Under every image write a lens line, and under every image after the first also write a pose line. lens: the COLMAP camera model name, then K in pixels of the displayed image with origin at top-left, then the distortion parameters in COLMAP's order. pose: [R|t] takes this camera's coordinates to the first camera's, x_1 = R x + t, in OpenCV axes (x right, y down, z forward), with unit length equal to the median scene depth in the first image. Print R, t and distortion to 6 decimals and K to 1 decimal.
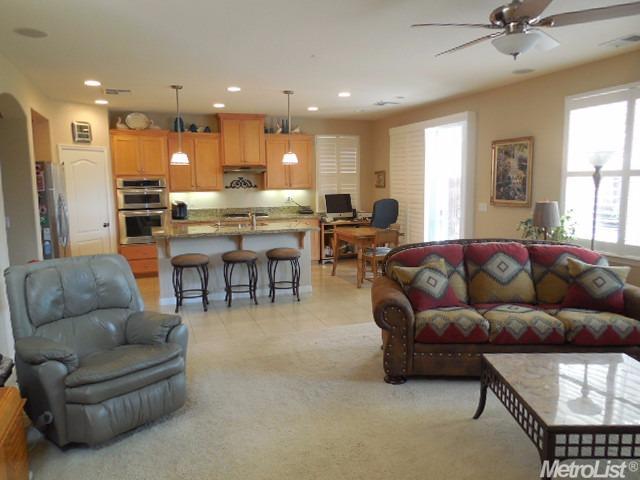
lens RADIAL K [[475.8, 0, 324.1], [0, 475.8, 237.3], [0, 0, 1]] dist [-0.038998, 0.007022]
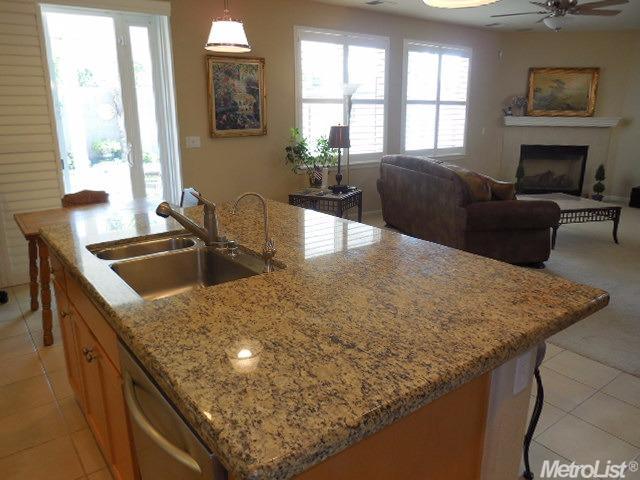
lens RADIAL K [[475.8, 0, 321.5], [0, 475.8, 243.1], [0, 0, 1]] dist [-0.038998, 0.007022]
pose [[-0.289761, -0.245435, 0.925095, -0.402289], [0.113714, 0.950887, 0.287896, -0.088246], [-0.950320, 0.188617, -0.247620, 0.865828]]
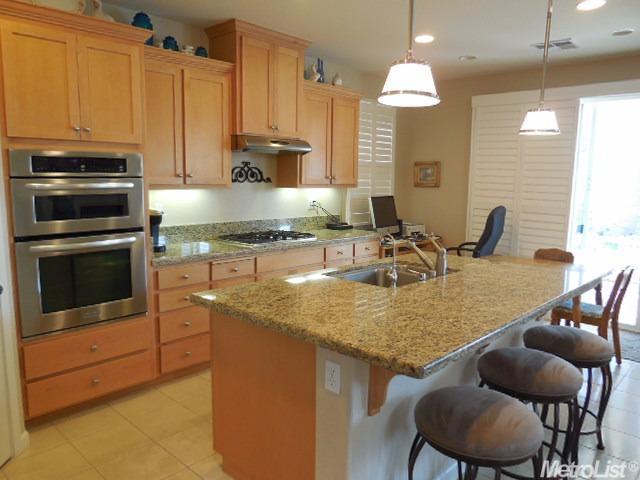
lens RADIAL K [[475.8, 0, 322.3], [0, 475.8, 243.7], [0, 0, 1]] dist [-0.038998, 0.007022]
pose [[0.892862, -0.033694, 0.449068, -0.380386], [0.024104, 0.999343, 0.027057, -0.056899], [-0.449685, -0.013334, 0.893088, 0.580029]]
